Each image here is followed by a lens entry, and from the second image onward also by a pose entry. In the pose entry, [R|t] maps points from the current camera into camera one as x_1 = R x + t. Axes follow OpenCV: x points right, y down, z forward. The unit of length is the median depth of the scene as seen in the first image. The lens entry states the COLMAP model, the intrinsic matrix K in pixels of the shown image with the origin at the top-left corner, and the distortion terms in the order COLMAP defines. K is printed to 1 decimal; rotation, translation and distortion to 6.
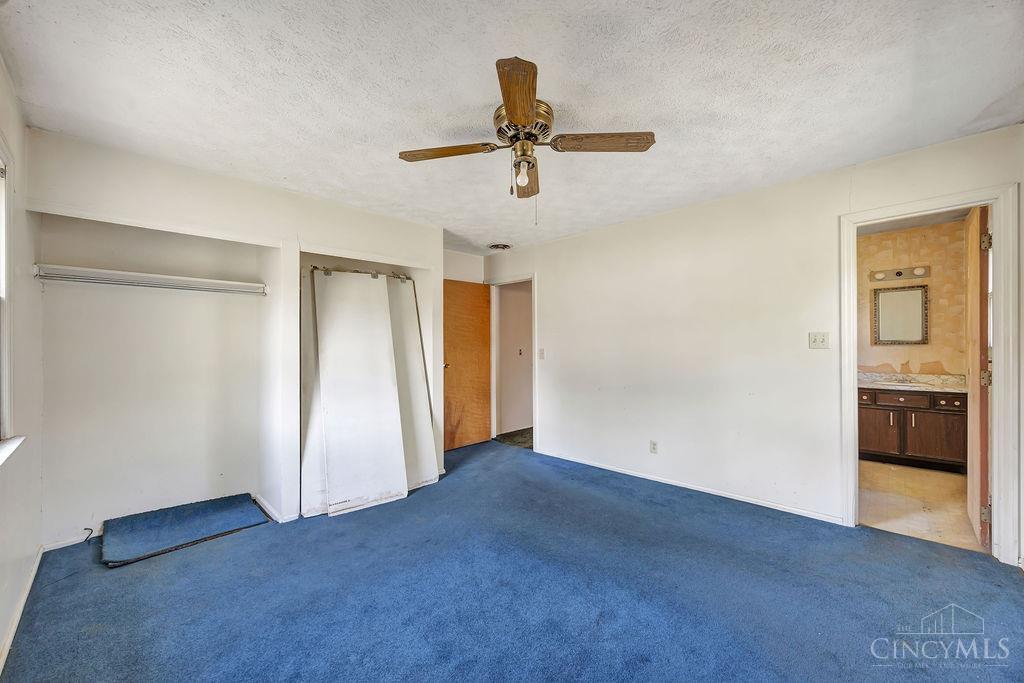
lens RADIAL K [[394.3, 0, 512.0], [0, 394.3, 341.5], [0, 0, 1]] dist [-0.001656, -0.000018]
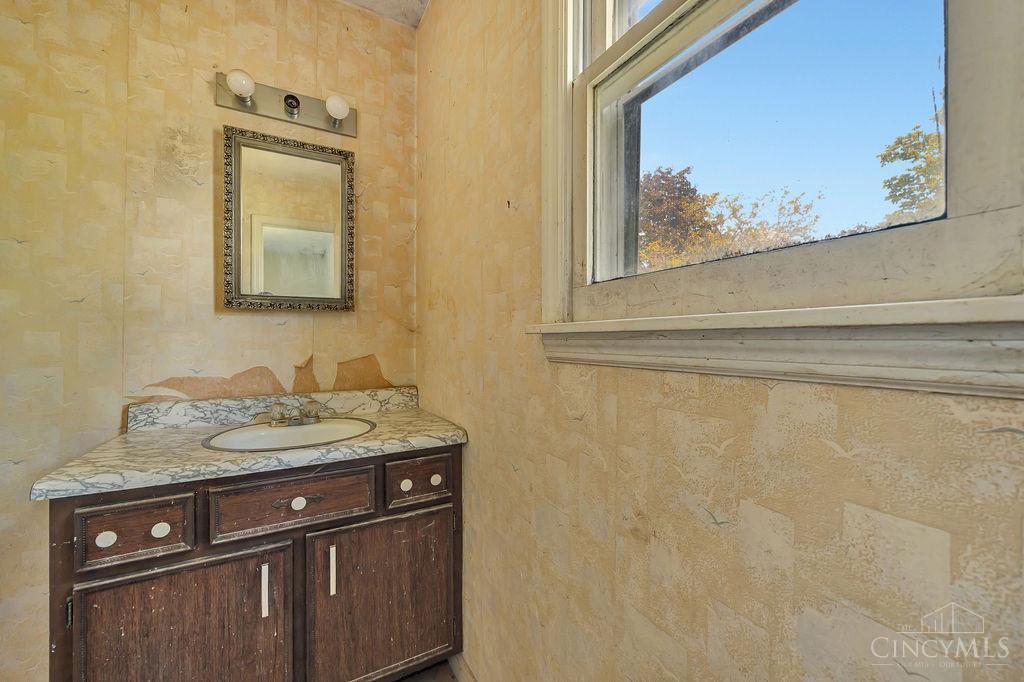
lens RADIAL K [[394.3, 0, 512.0], [0, 394.3, 341.0], [0, 0, 1]] dist [-0.001656, -0.000018]
pose [[0.274259, 0.010728, 0.961596, 0.736567], [0.001366, 0.999932, -0.011546, 0.040427], [-0.961655, 0.004480, 0.274226, 0.751122]]
